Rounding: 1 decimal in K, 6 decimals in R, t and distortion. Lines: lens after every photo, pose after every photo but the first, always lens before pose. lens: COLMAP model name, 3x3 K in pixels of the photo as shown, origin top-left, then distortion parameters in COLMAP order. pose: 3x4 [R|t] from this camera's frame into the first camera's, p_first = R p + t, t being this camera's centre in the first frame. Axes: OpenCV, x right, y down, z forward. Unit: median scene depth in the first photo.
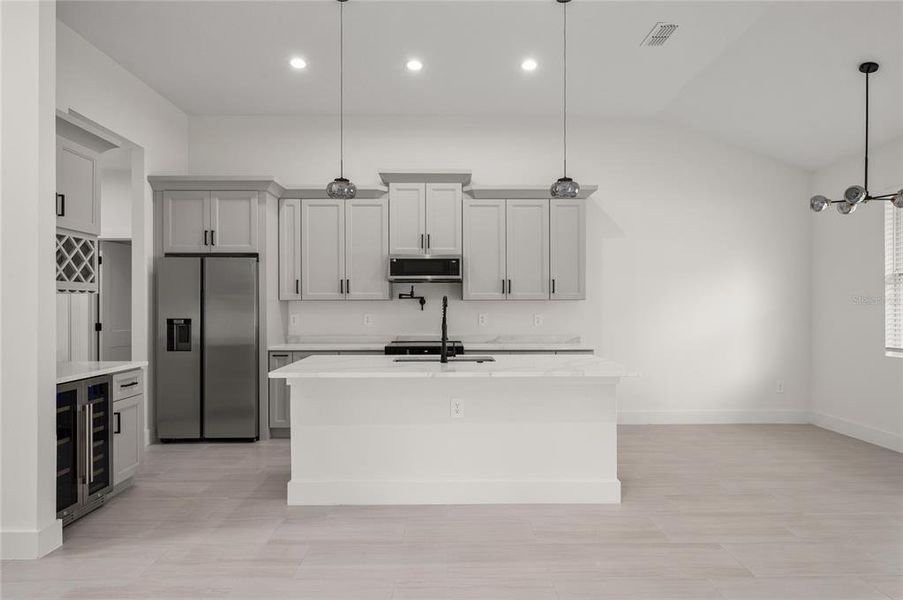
lens RADIAL K [[547.6, 0, 447.5], [0, 547.6, 302.0], [0, 0, 1]] dist [0.001493, -0.003949]
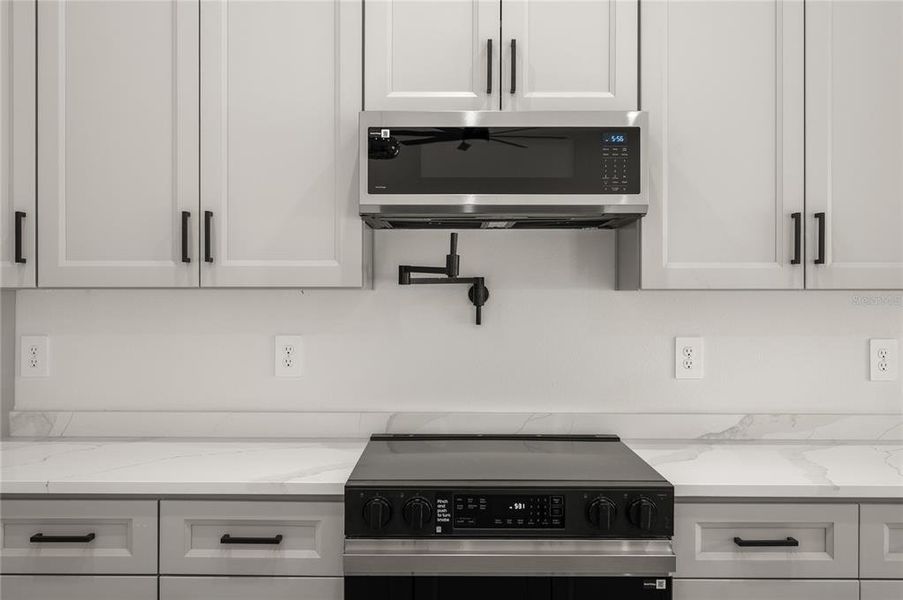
lens RADIAL K [[808.0, 0, 445.9], [0, 808.0, 299.0], [0, 0, 1]] dist [-0.007751, 0.004495]
pose [[0.999977, 0.003396, -0.005818, -0.067916], [-0.003319, 0.999906, 0.013290, -0.004092], [0.005863, -0.013270, 0.999895, 0.644201]]
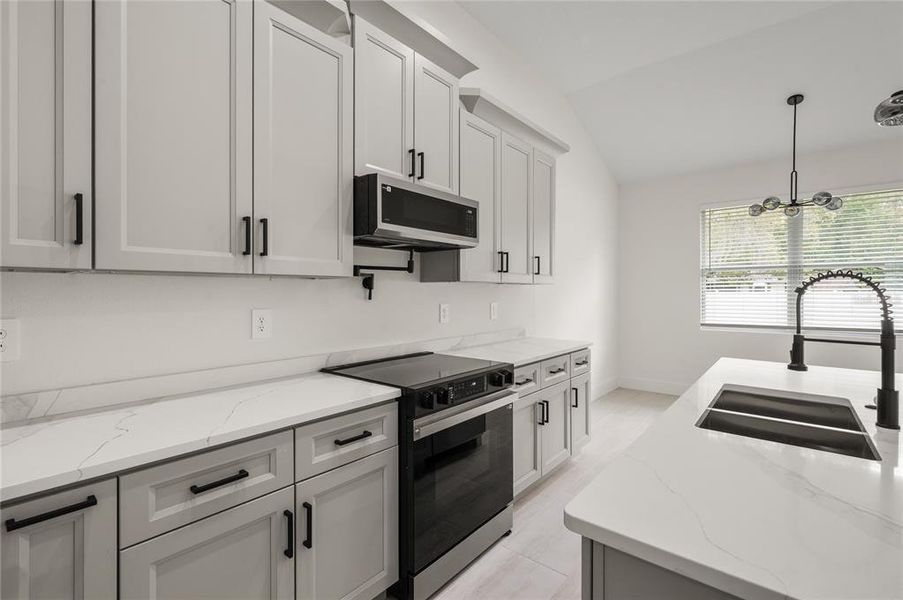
lens RADIAL K [[410.4, 0, 454.3], [0, 410.4, 294.2], [0, 0, 1]] dist [-0.003808, -0.001496]
pose [[0.636900, -0.002285, 0.770943, -0.330018], [-0.009293, 0.999900, 0.010641, 0.005633], [-0.770890, -0.013942, 0.636815, 0.771109]]
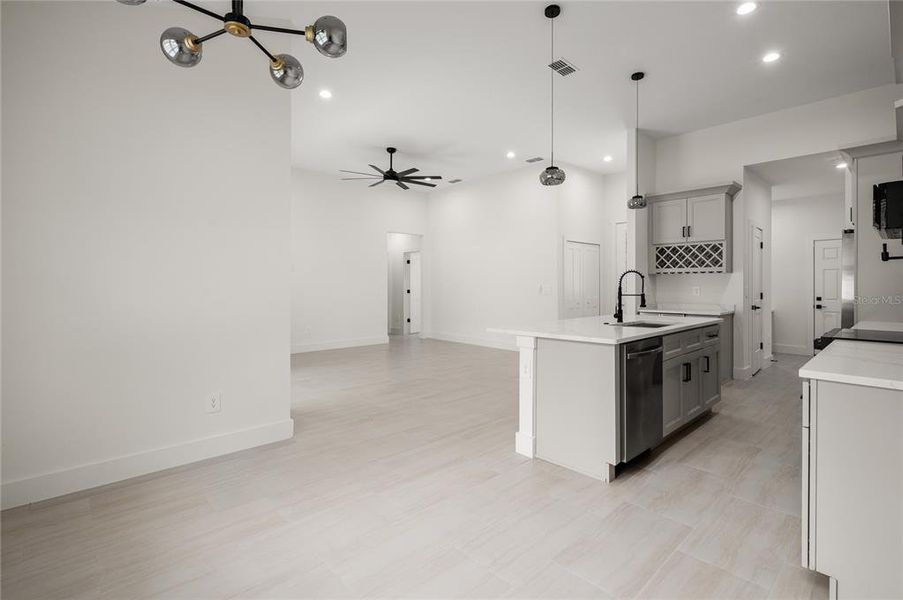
lens RADIAL K [[410.4, 0, 469.2], [0, 410.4, 284.1], [0, 0, 1]] dist [-0.003808, -0.001496]
pose [[-0.720565, -0.001091, -0.693386, 0.659474], [0.005192, 0.999962, -0.006969, 0.019978], [0.693368, -0.008622, -0.720532, 1.050595]]
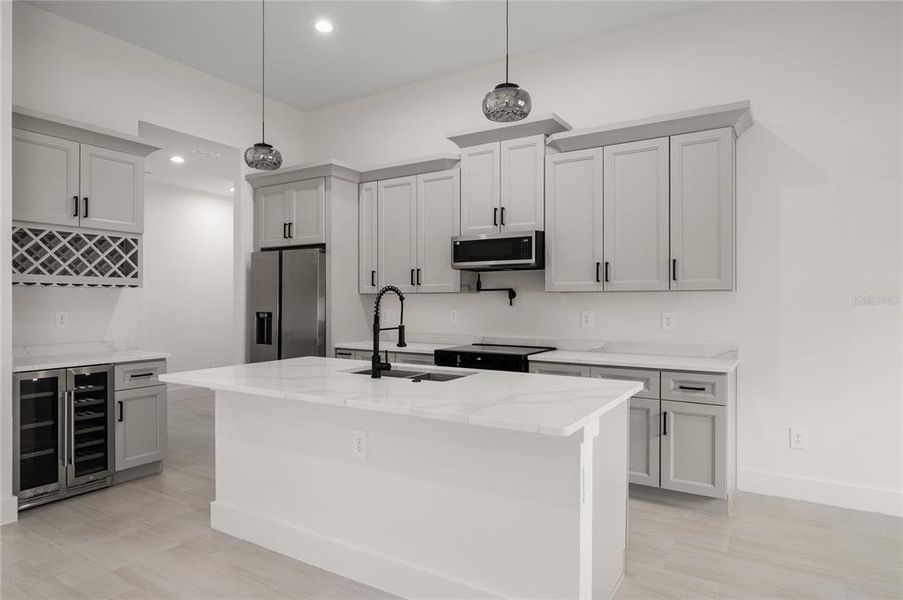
lens RADIAL K [[547.6, 0, 443.6], [0, 547.6, 301.6], [0, 0, 1]] dist [0.001493, -0.003949]
pose [[0.836826, 0.002154, -0.547465, 0.337638], [0.002571, 0.999966, 0.007864, 0.003507], [0.547463, -0.007989, 0.836792, 0.324228]]
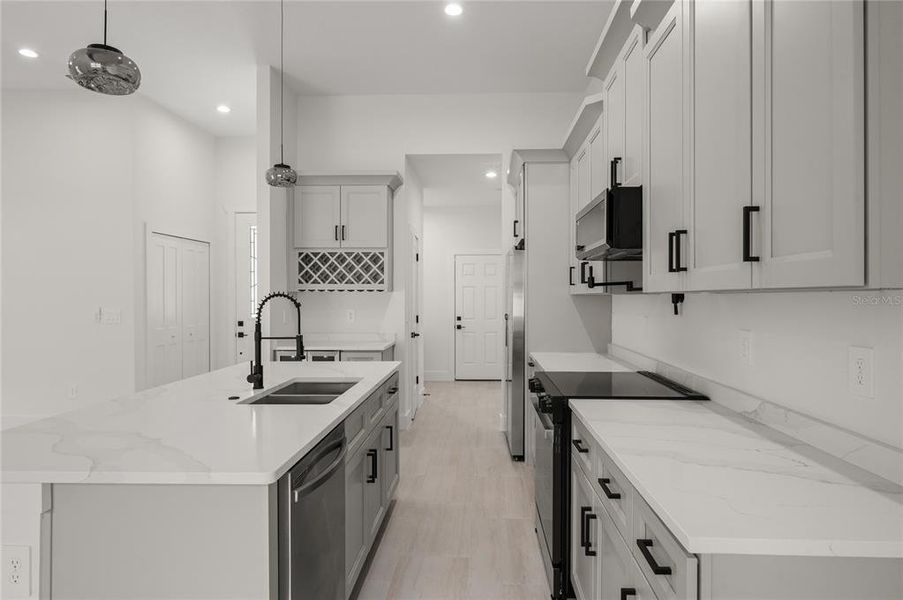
lens RADIAL K [[516.2, 0, 445.9], [0, 516.2, 299.2], [0, 0, 1]] dist [-0.002068, 0.001385]
pose [[-0.058155, 0.005165, -0.998294, 0.454367], [0.005703, 0.999972, 0.004842, -0.001981], [0.998291, -0.005411, -0.058182, 0.926147]]
